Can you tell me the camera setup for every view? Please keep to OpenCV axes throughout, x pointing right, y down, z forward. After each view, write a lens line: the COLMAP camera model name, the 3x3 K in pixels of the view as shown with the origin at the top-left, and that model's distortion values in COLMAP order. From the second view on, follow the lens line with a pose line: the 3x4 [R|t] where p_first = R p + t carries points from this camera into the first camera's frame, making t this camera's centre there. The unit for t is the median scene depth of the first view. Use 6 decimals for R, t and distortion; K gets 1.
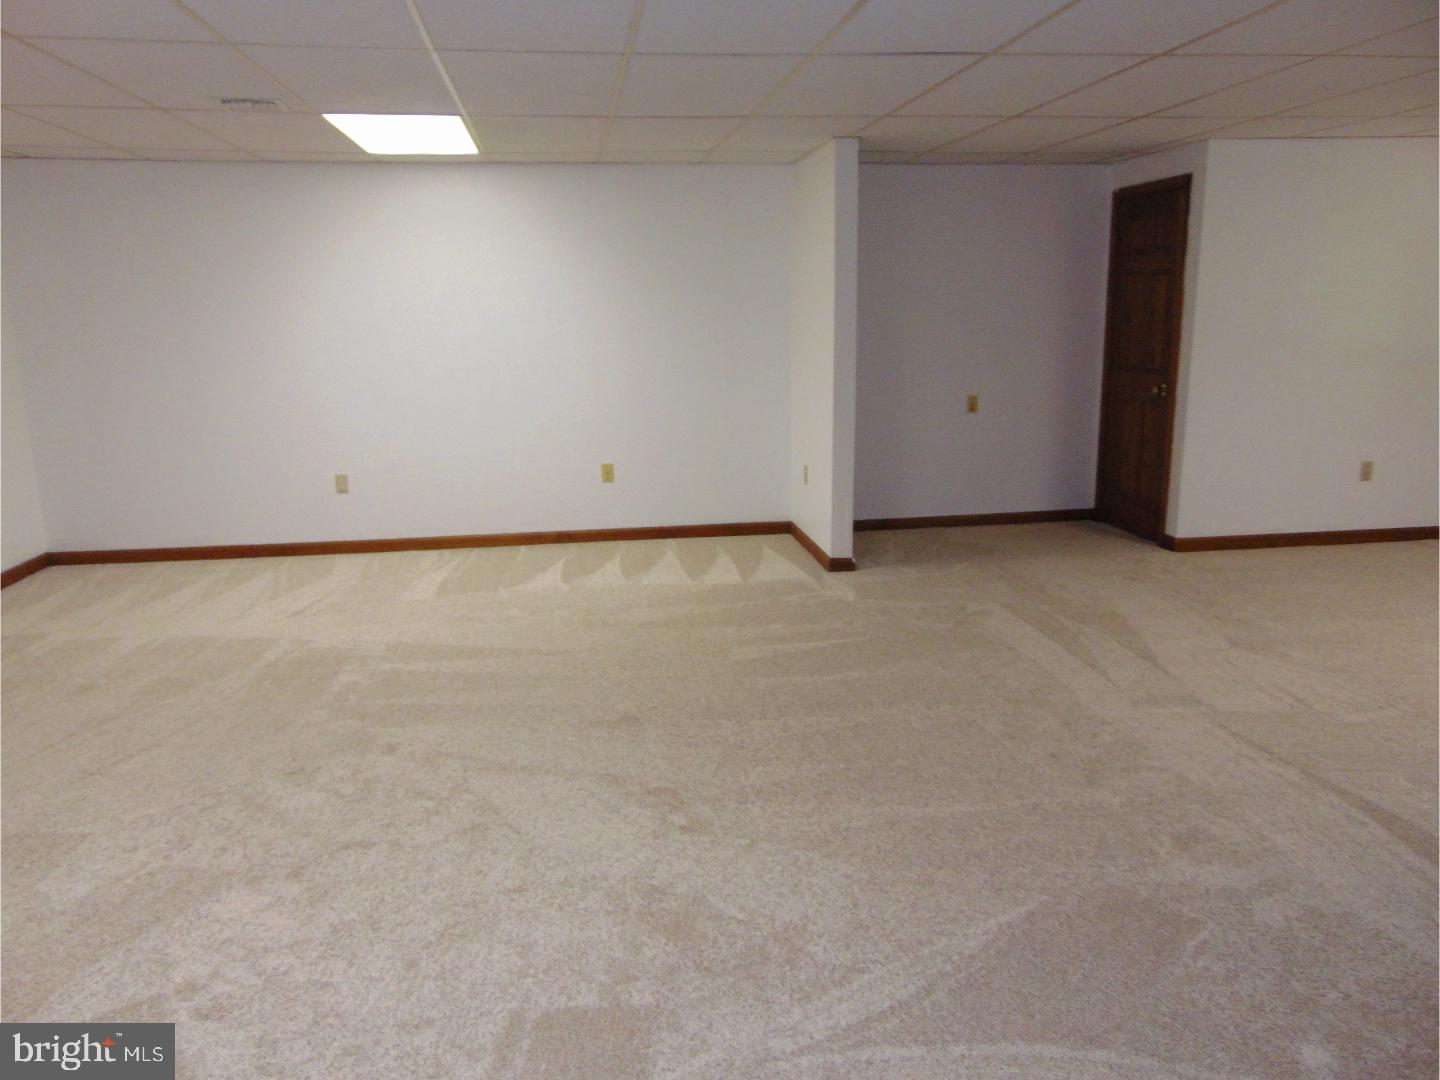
lens RADIAL K [[1077.4, 0, 720.0], [0, 1077.4, 540.0], [0, 0, 1]] dist [-0.040632, 0.069940]
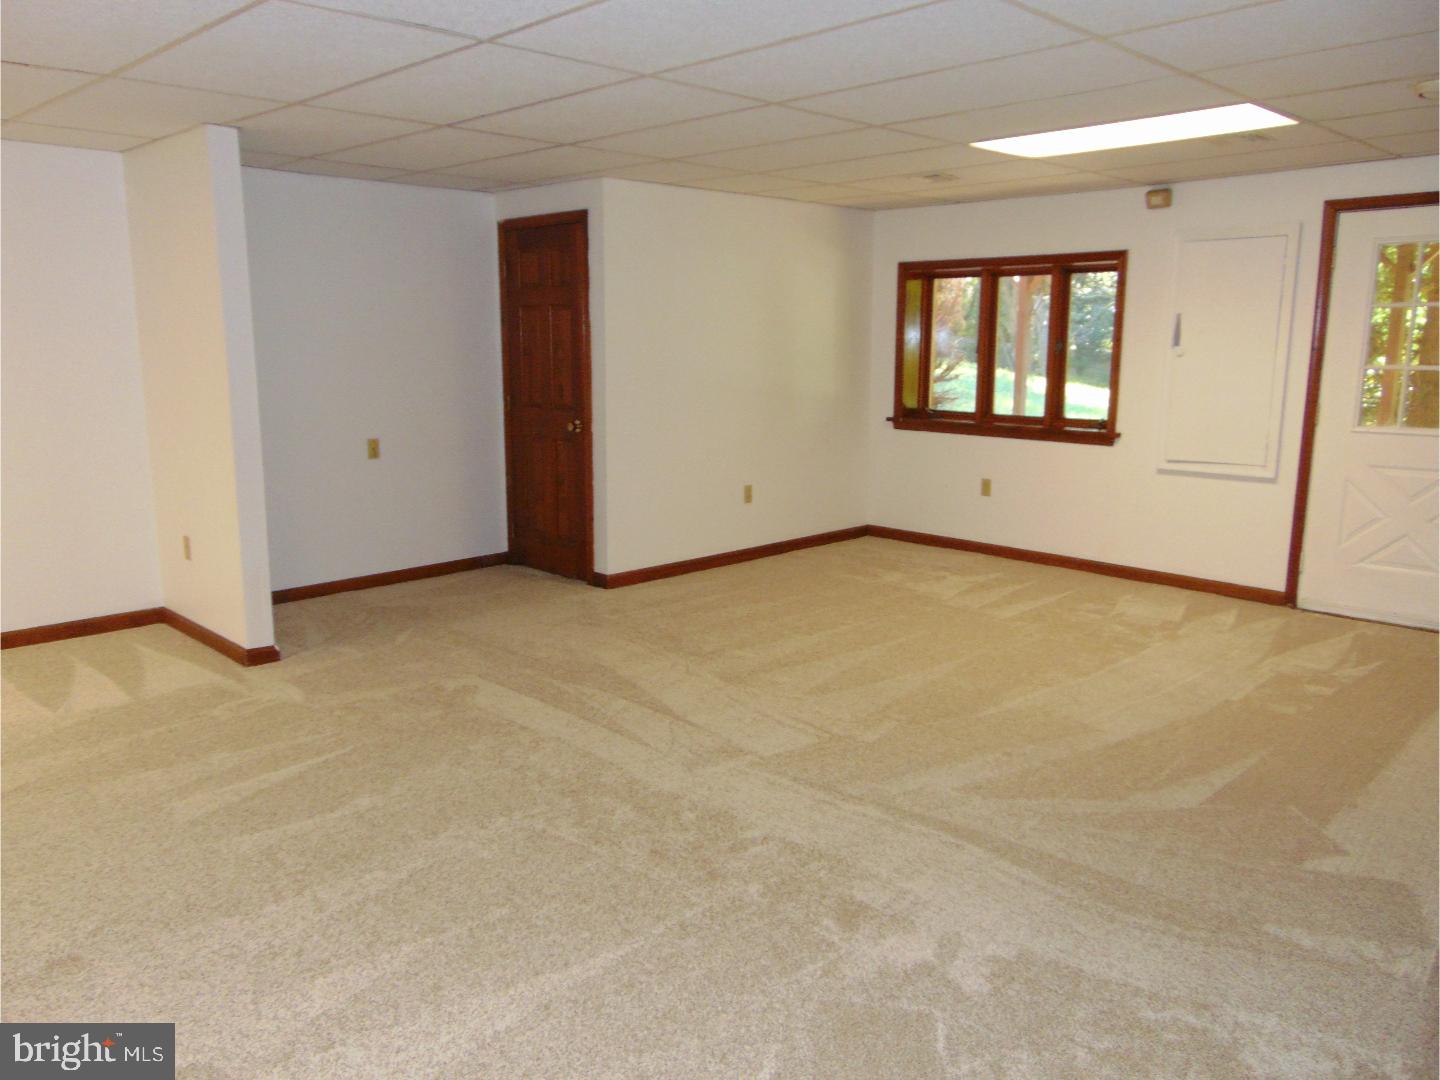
lens RADIAL K [[1077.4, 0, 720.0], [0, 1077.4, 540.0], [0, 0, 1]] dist [-0.040632, 0.069940]
pose [[0.798108, -0.093736, 0.595179, -0.104714], [0.112188, 0.993669, 0.006055, -0.037234], [-0.591978, 0.061939, 0.803571, 0.183902]]
